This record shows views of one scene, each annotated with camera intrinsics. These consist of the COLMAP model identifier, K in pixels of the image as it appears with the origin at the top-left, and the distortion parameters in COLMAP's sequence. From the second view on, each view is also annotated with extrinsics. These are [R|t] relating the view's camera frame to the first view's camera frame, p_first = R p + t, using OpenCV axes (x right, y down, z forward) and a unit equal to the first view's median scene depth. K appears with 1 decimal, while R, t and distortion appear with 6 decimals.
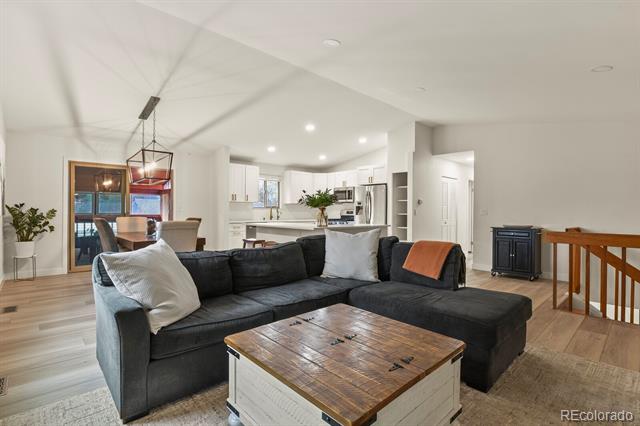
lens RADIAL K [[314.1, 0, 323.7], [0, 314.1, 213.1], [0, 0, 1]] dist [-0.008689, -0.004905]
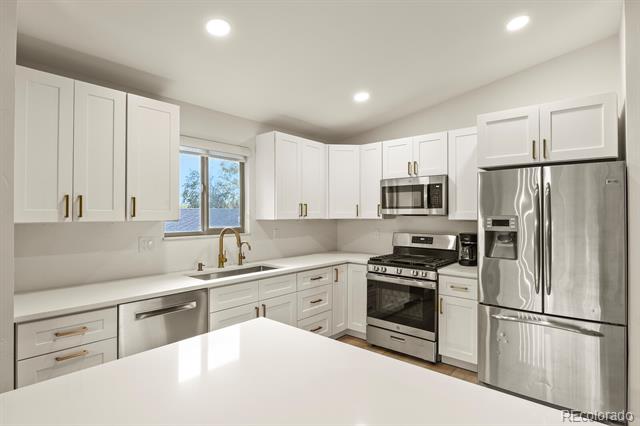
lens RADIAL K [[332.8, 0, 326.6], [0, 332.8, 212.2], [0, 0, 1]] dist [-0.003266, -0.004304]
pose [[0.992580, -0.007462, 0.121364, -0.098653], [0.009012, 0.999885, -0.012229, -0.036367], [-0.121258, 0.013232, 0.992533, 0.636819]]
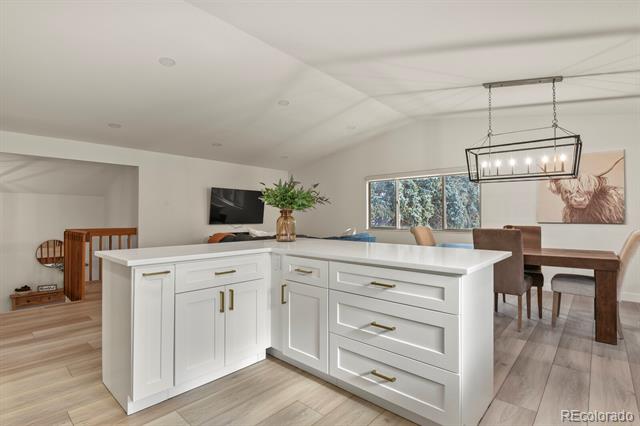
lens RADIAL K [[314.1, 0, 325.0], [0, 314.1, 212.1], [0, 0, 1]] dist [-0.008689, -0.004905]
pose [[-0.996430, -0.010132, -0.083816, -0.018623], [-0.009300, 0.999903, -0.010321, -0.005062], [0.083913, -0.009504, -0.996428, 1.025981]]
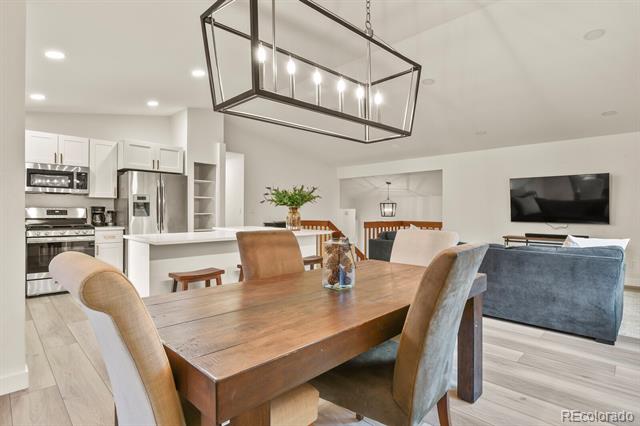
lens RADIAL K [[332.8, 0, 324.8], [0, 332.8, 211.8], [0, 0, 1]] dist [-0.003266, -0.004304]
pose [[-0.047066, -0.008151, 0.998859, -0.545168], [0.001463, 0.999965, 0.008229, -0.007463], [-0.998891, 0.001849, -0.047053, 0.613928]]
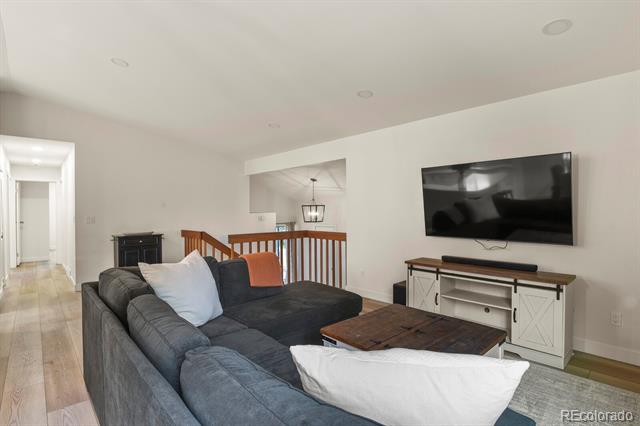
lens RADIAL K [[314.1, 0, 325.6], [0, 314.1, 213.0], [0, 0, 1]] dist [-0.008689, -0.004905]
pose [[0.003633, -0.016902, 0.999851, -0.252292], [0.012163, 0.999784, 0.016857, -0.021428], [-0.999919, 0.012100, 0.003837, 0.283404]]
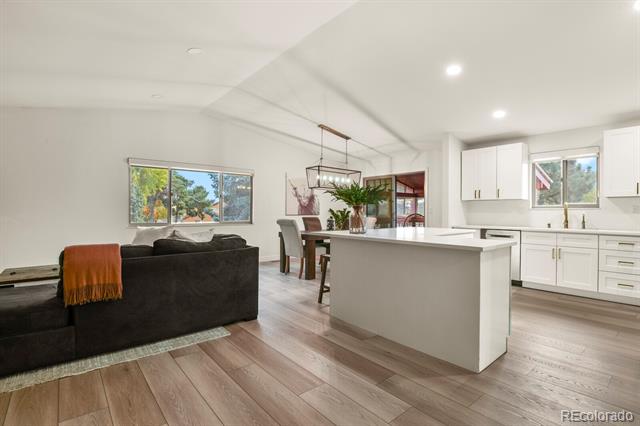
lens RADIAL K [[314.1, 0, 323.6], [0, 314.1, 211.8], [0, 0, 1]] dist [-0.008689, -0.004905]
pose [[-0.051180, -0.006624, -0.998667, 0.436512], [-0.010766, 0.999924, -0.006081, 0.000425], [0.998631, 0.010440, -0.051248, 0.615013]]
